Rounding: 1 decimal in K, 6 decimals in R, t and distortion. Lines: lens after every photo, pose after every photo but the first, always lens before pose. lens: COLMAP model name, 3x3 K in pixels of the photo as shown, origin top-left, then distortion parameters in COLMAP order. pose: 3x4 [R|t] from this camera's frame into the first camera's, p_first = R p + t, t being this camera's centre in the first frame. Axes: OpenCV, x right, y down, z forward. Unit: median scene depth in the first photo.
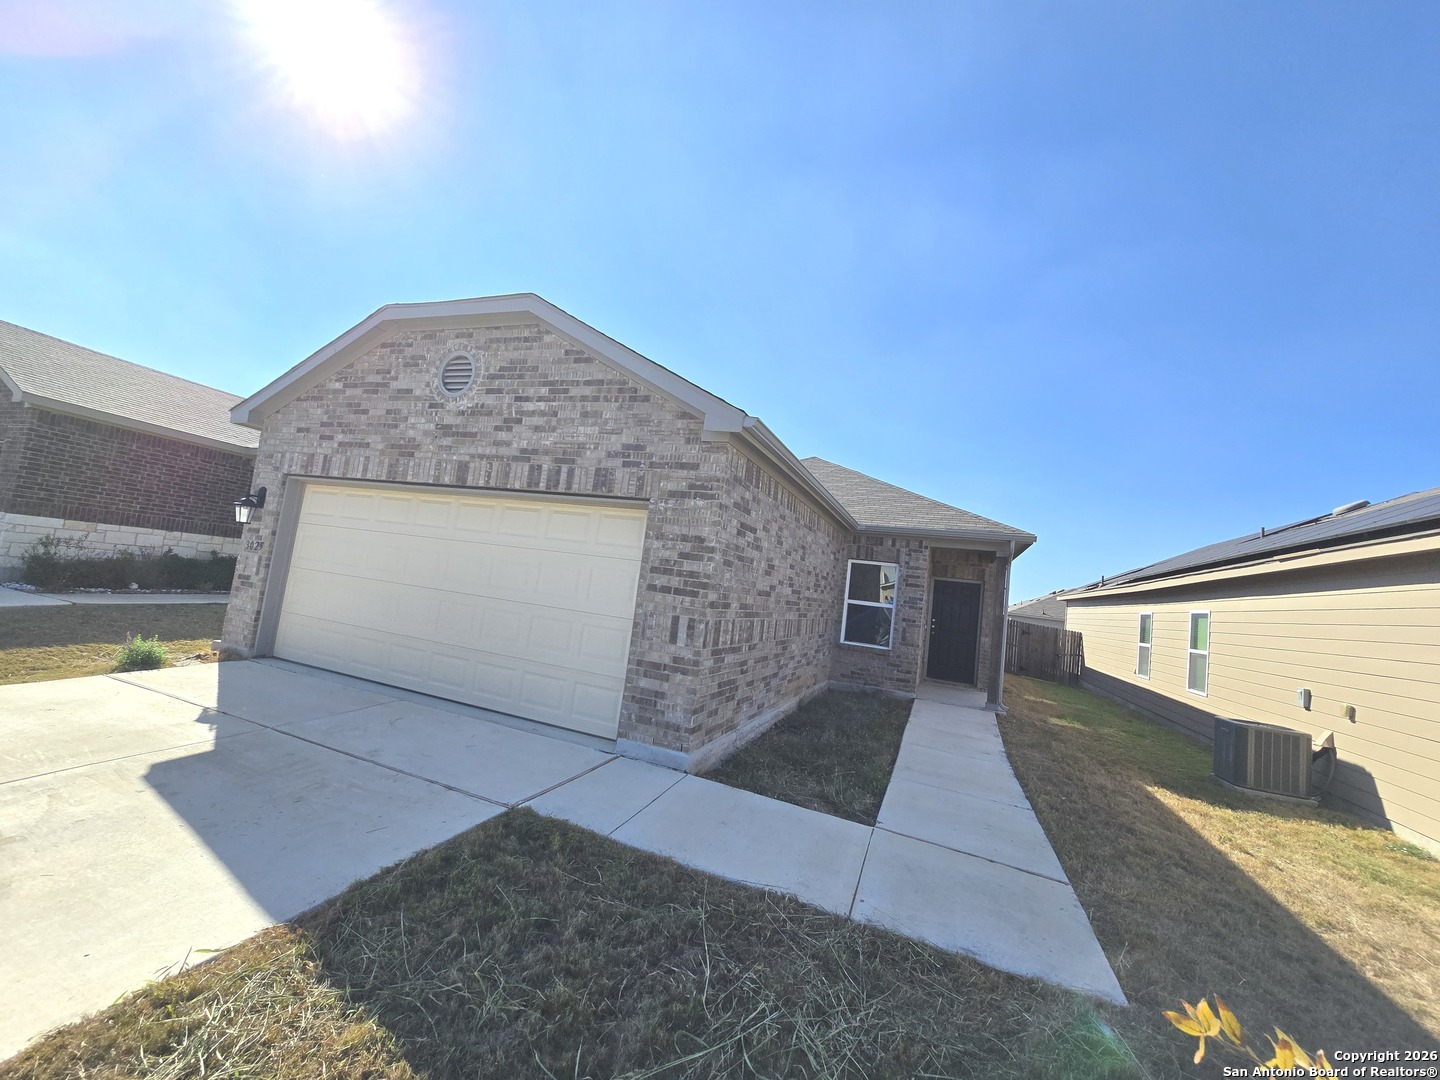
lens RADIAL K [[587.9, 0, 712.9], [0, 587.9, 532.8], [0, 0, 1]] dist [-0.001607, 0.000422]
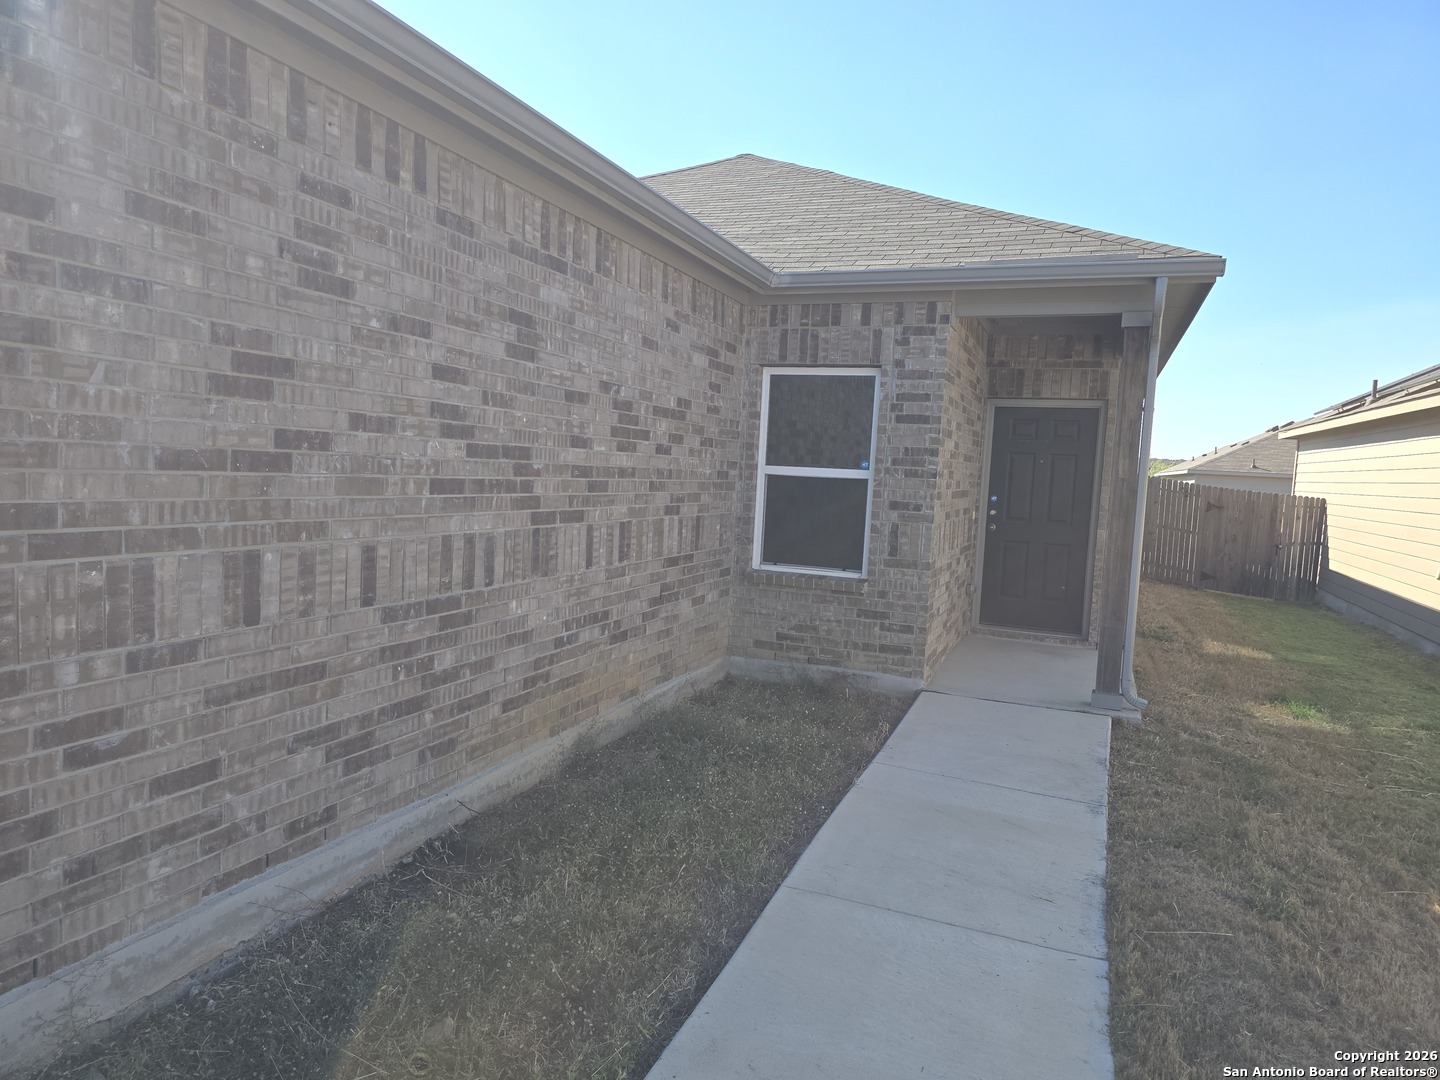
lens RADIAL K [[965.1, 0, 711.2], [0, 965.1, 545.5], [0, 0, 1]] dist [0.066778, -0.068136]
pose [[0.997675, -0.068105, -0.002476, 0.308415], [0.067463, 0.981834, 0.177343, 0.074256], [-0.009647, -0.177098, 0.984146, 0.520249]]
